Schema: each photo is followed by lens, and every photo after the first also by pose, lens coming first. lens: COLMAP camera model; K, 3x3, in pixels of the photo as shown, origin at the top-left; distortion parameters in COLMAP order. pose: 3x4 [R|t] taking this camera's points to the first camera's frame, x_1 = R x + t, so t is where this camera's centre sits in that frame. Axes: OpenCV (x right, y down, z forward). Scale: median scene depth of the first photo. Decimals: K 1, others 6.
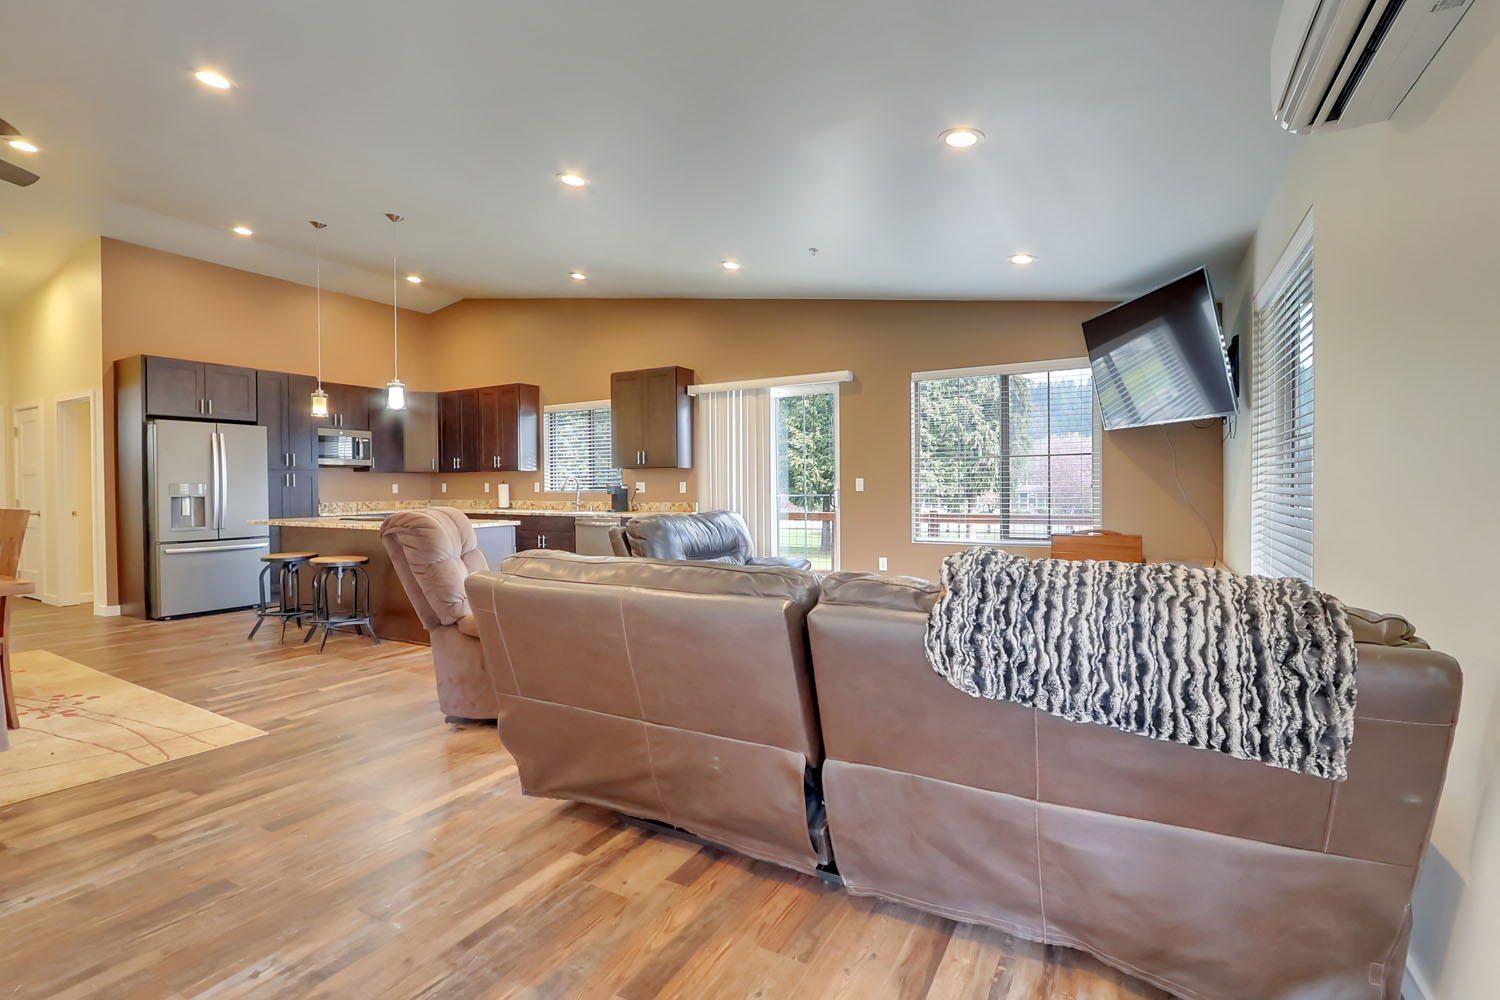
lens RADIAL K [[683.8, 0, 691.3], [0, 683.8, 496.9], [0, 0, 1]] dist [-0.000587, 0.000037]
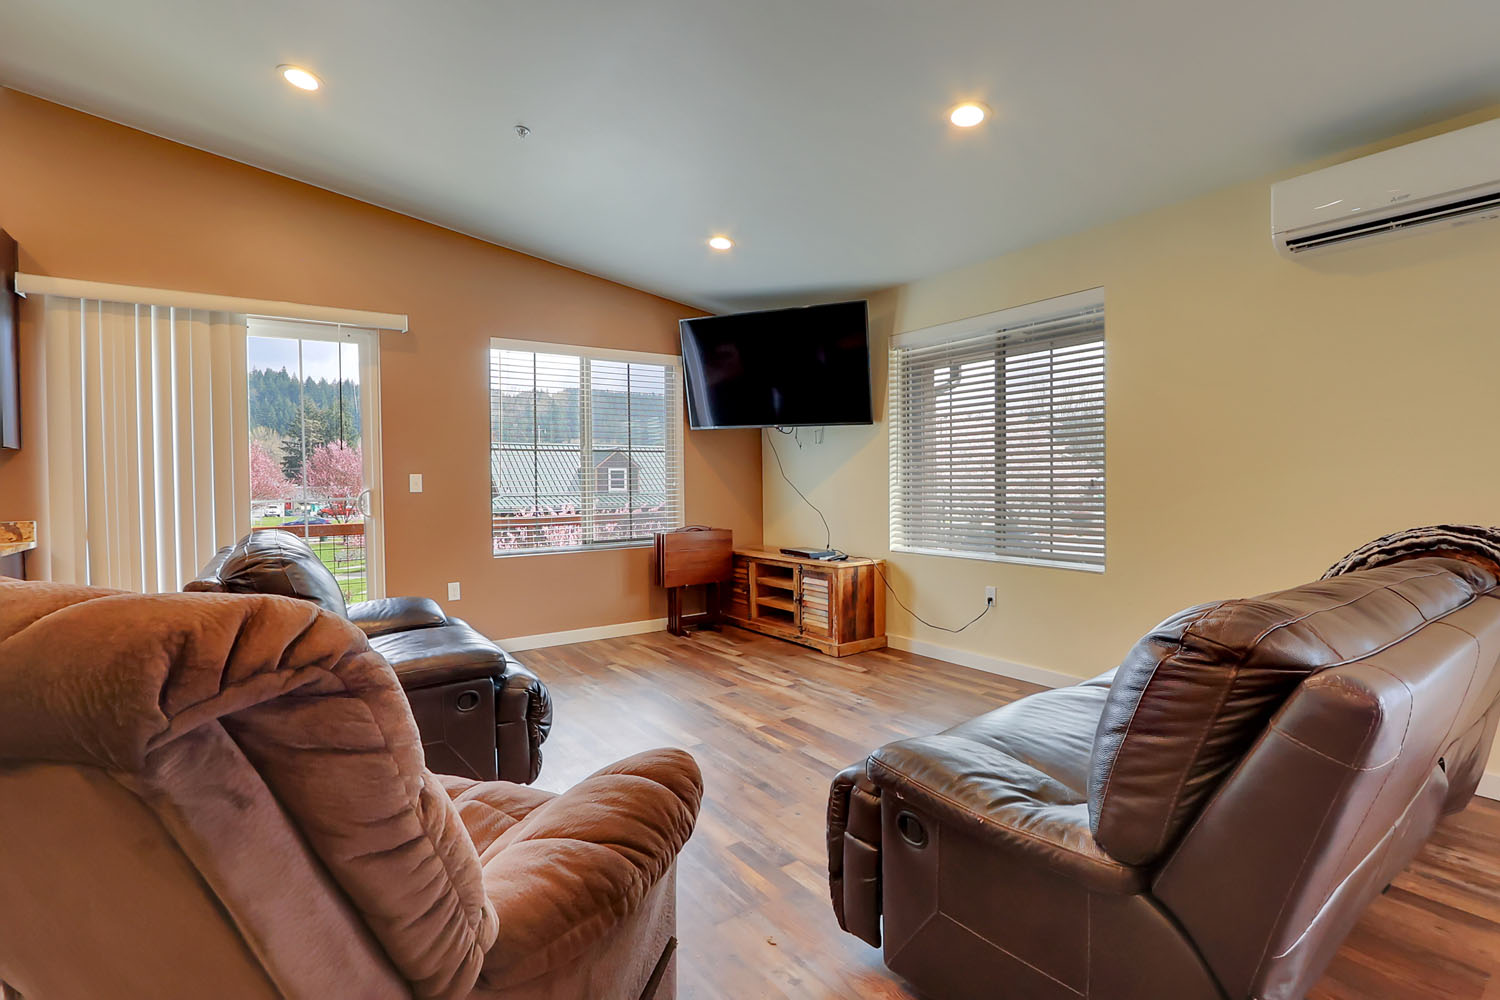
lens RADIAL K [[719.6, 0, 750.0], [0, 719.6, 500.0], [0, 0, 1]] dist [-0.003087, 0.000217]
pose [[0.382428, -0.031824, 0.923437, -0.264995], [0.016976, 0.999480, 0.027414, -0.013183], [-0.923829, 0.005192, 0.382769, 0.354063]]
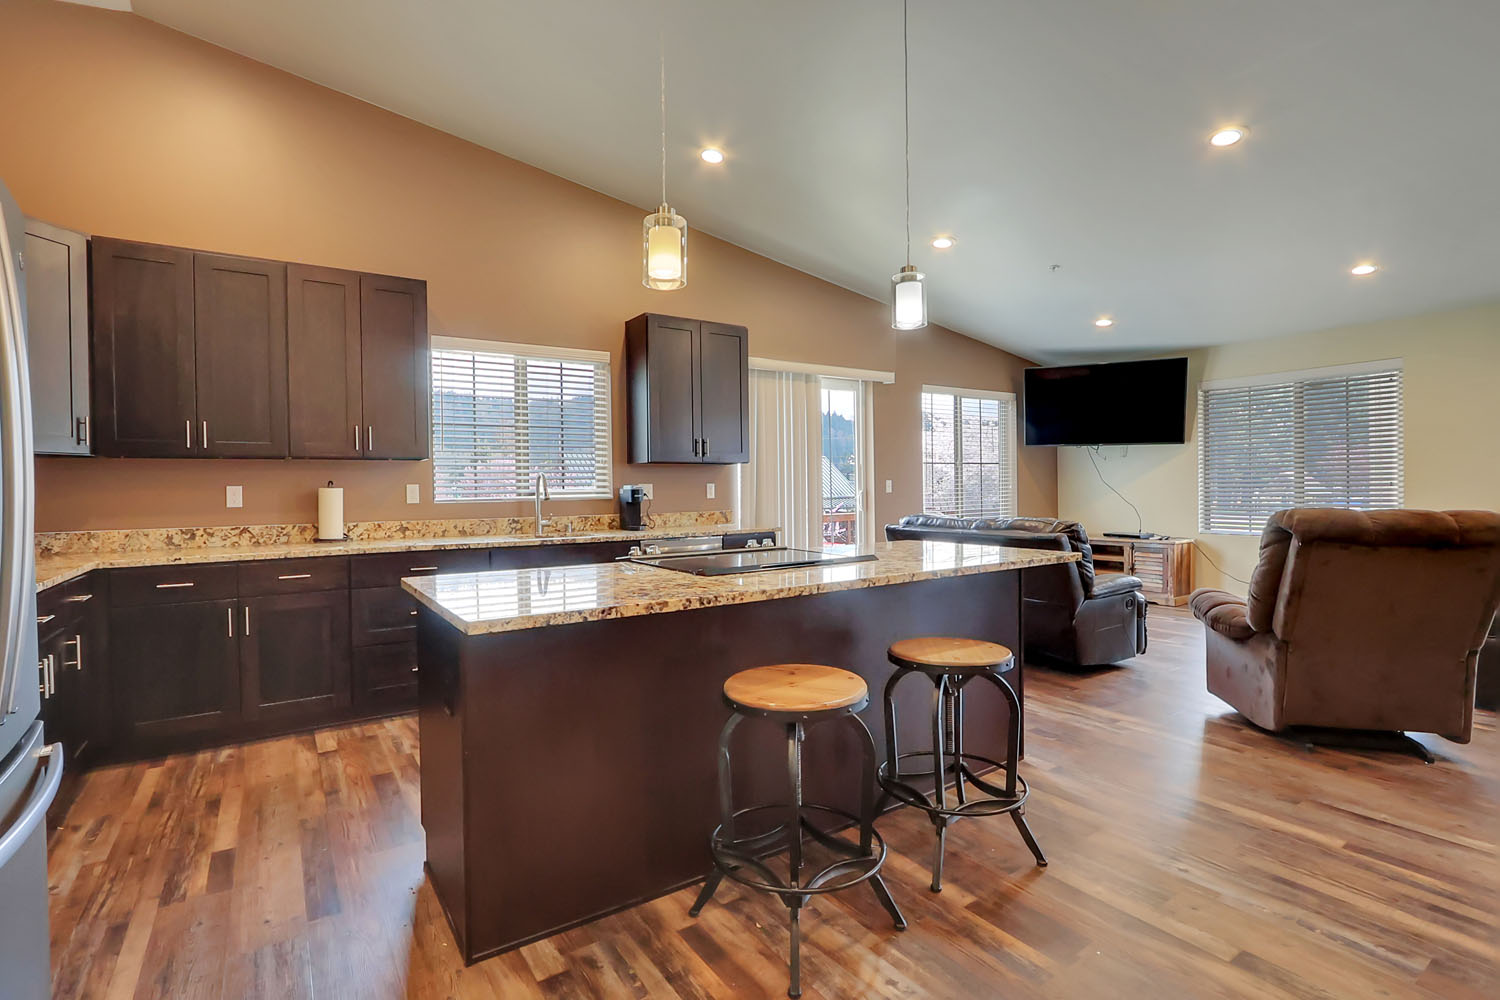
lens RADIAL K [[719.6, 0, 750.0], [0, 719.6, 500.0], [0, 0, 1]] dist [-0.003087, 0.000217]
pose [[0.397250, -0.017784, 0.917538, -0.719420], [0.022035, 0.999709, 0.009837, -0.011021], [-0.917446, 0.016310, 0.397526, 0.669978]]
